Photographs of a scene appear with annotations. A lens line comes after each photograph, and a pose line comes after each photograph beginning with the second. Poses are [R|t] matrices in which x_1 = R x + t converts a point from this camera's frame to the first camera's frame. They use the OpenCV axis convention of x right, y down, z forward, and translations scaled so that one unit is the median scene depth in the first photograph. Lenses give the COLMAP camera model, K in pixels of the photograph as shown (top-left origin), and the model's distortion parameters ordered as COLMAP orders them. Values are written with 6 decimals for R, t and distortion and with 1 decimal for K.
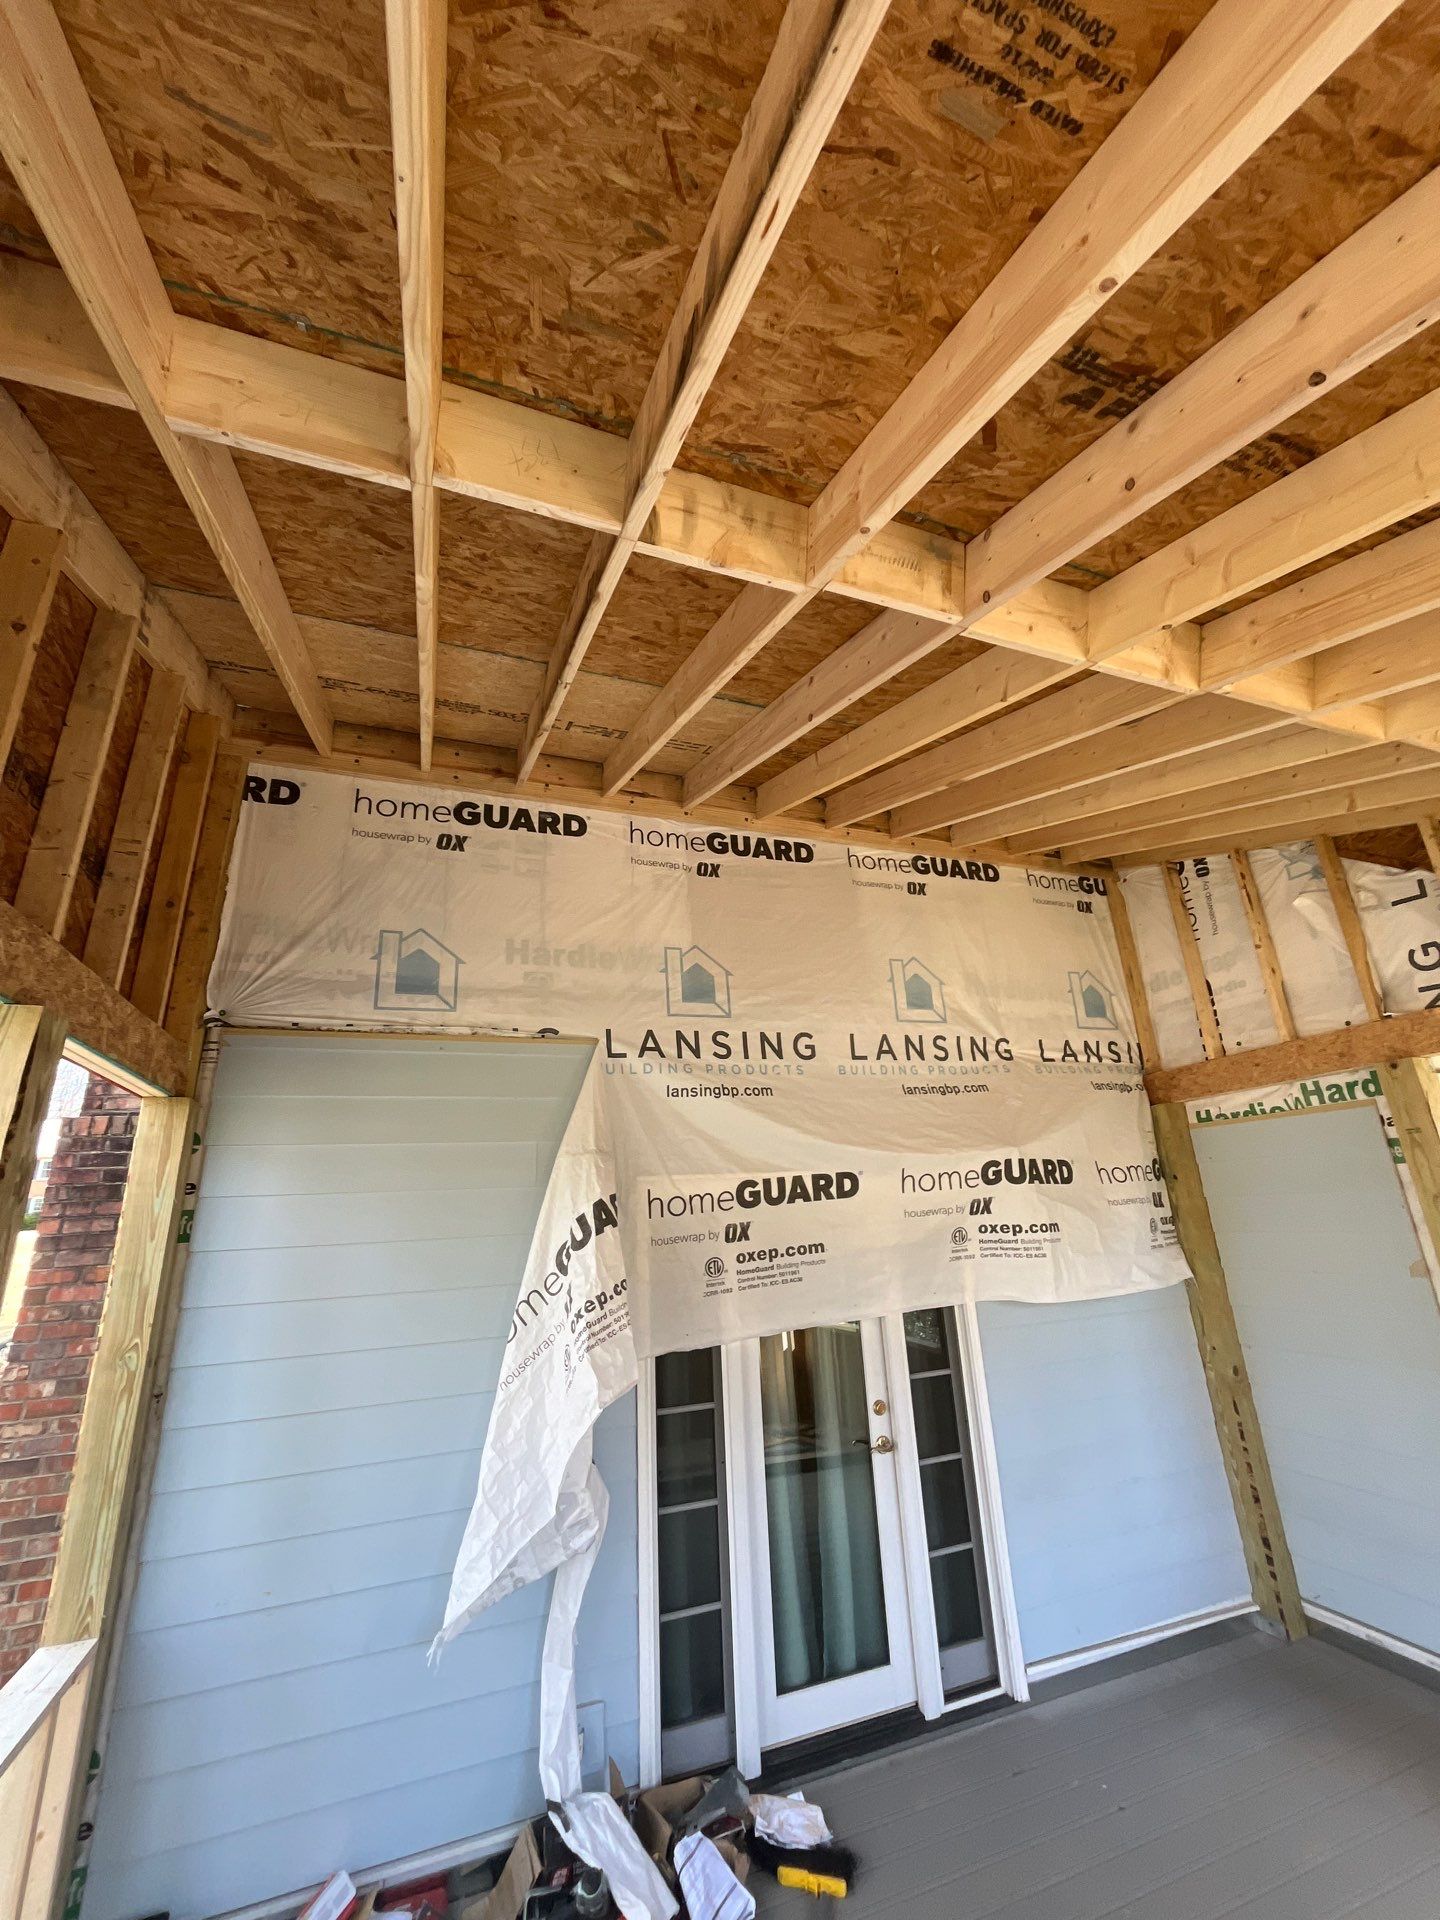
lens RADIAL K [[784.6, 0, 731.5], [0, 784.6, 948.2], [0, 0, 1]] dist [0.004707, -0.002261]
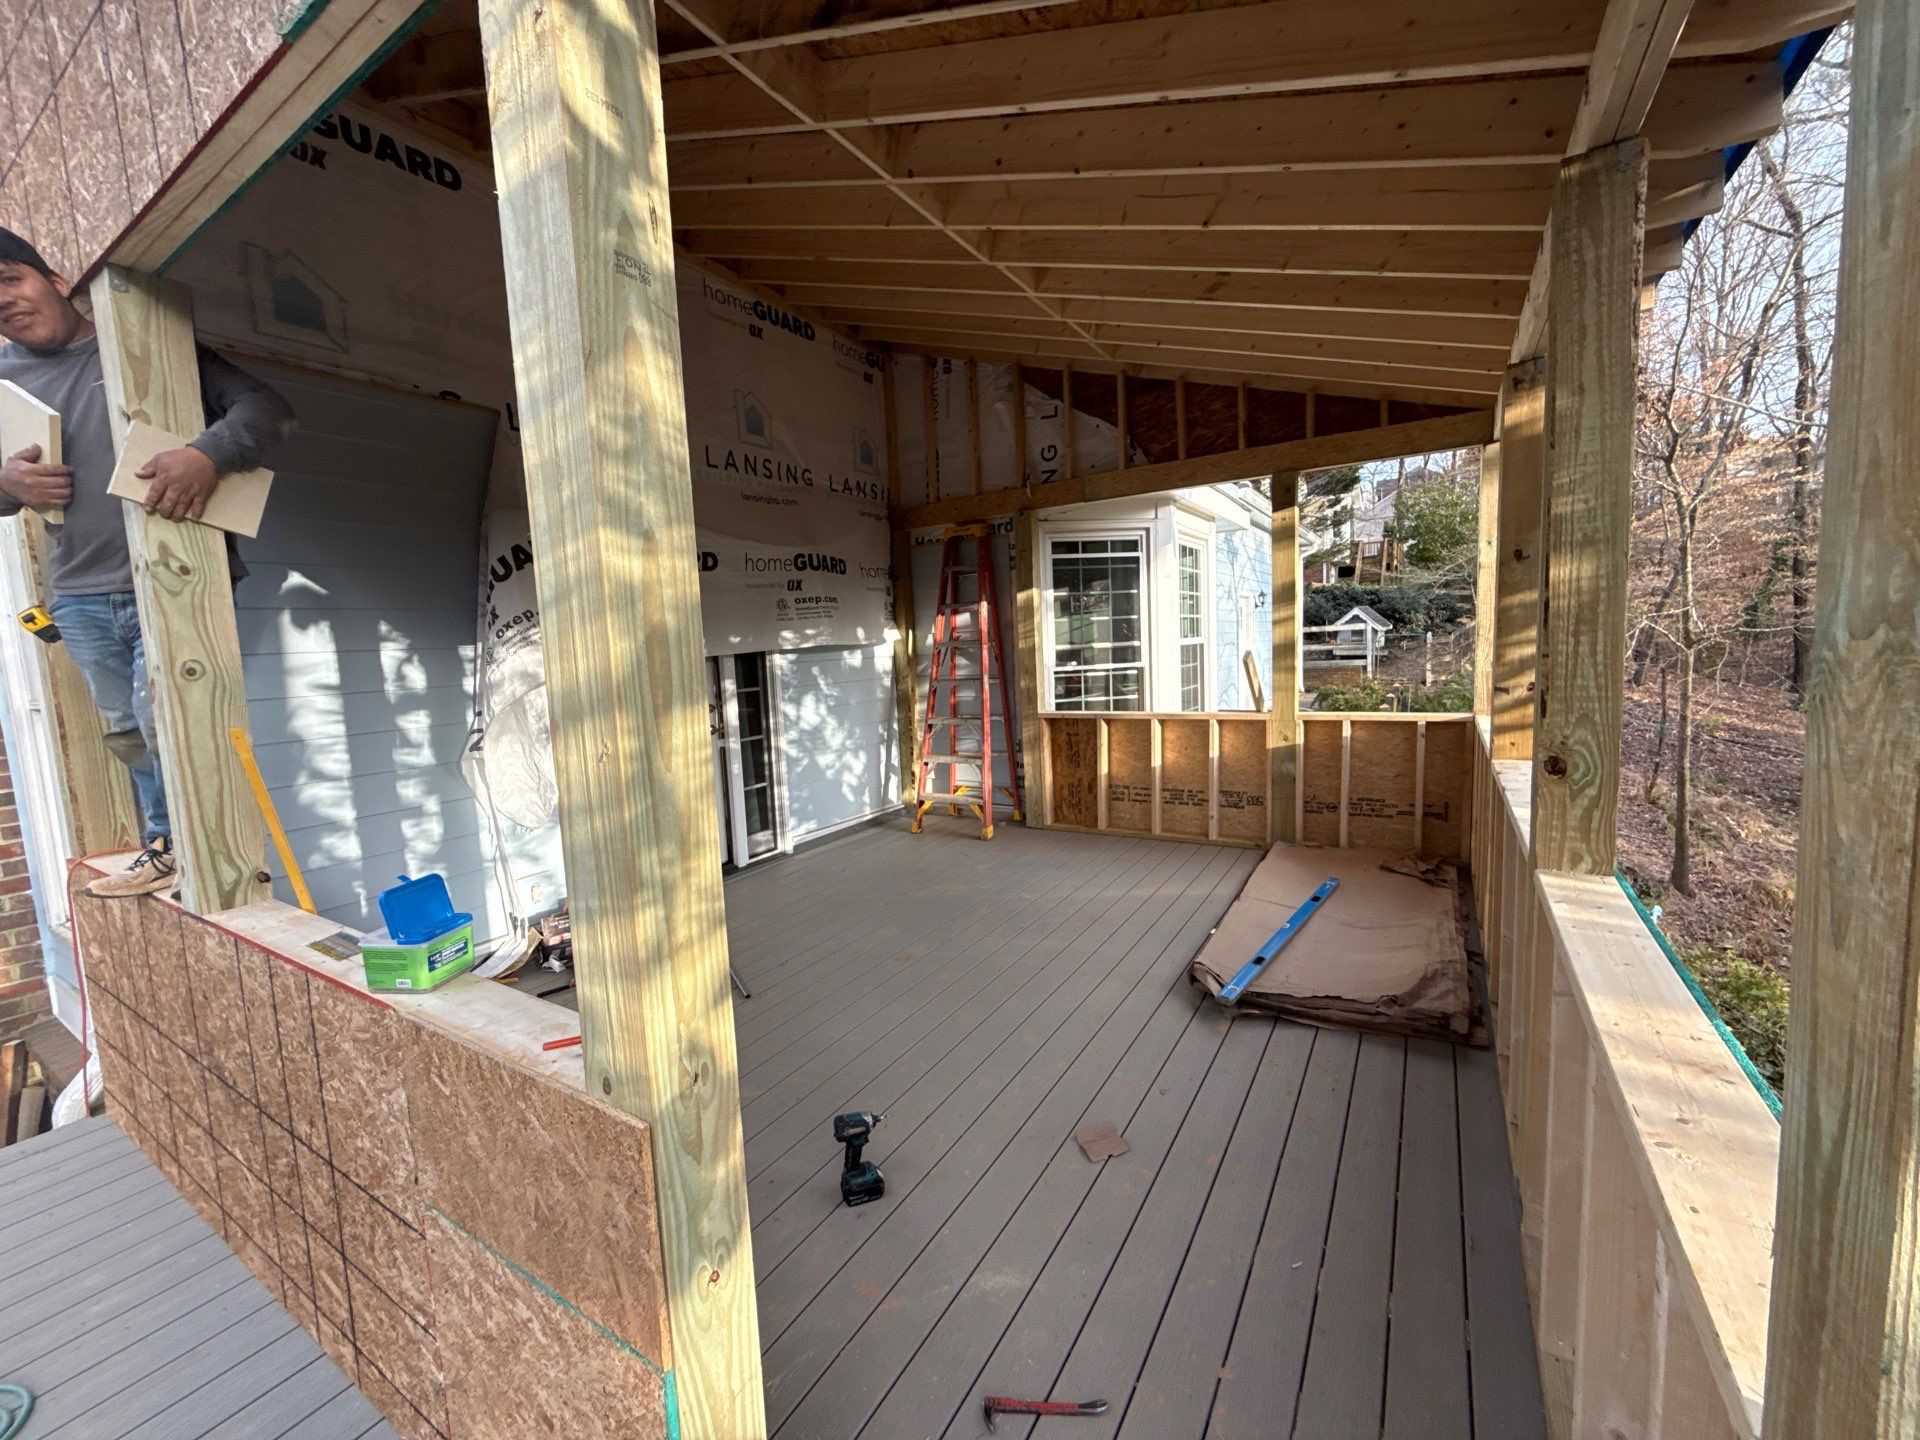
lens RADIAL K [[784.6, 0, 969.1], [0, 784.6, 728.4], [0, 0, 1]] dist [0.004707, -0.002261]
pose [[0.787808, -0.053280, 0.613612, -0.301177], [-0.192090, 0.925308, 0.326967, 0.033710], [-0.585201, -0.375456, 0.718730, -0.316138]]
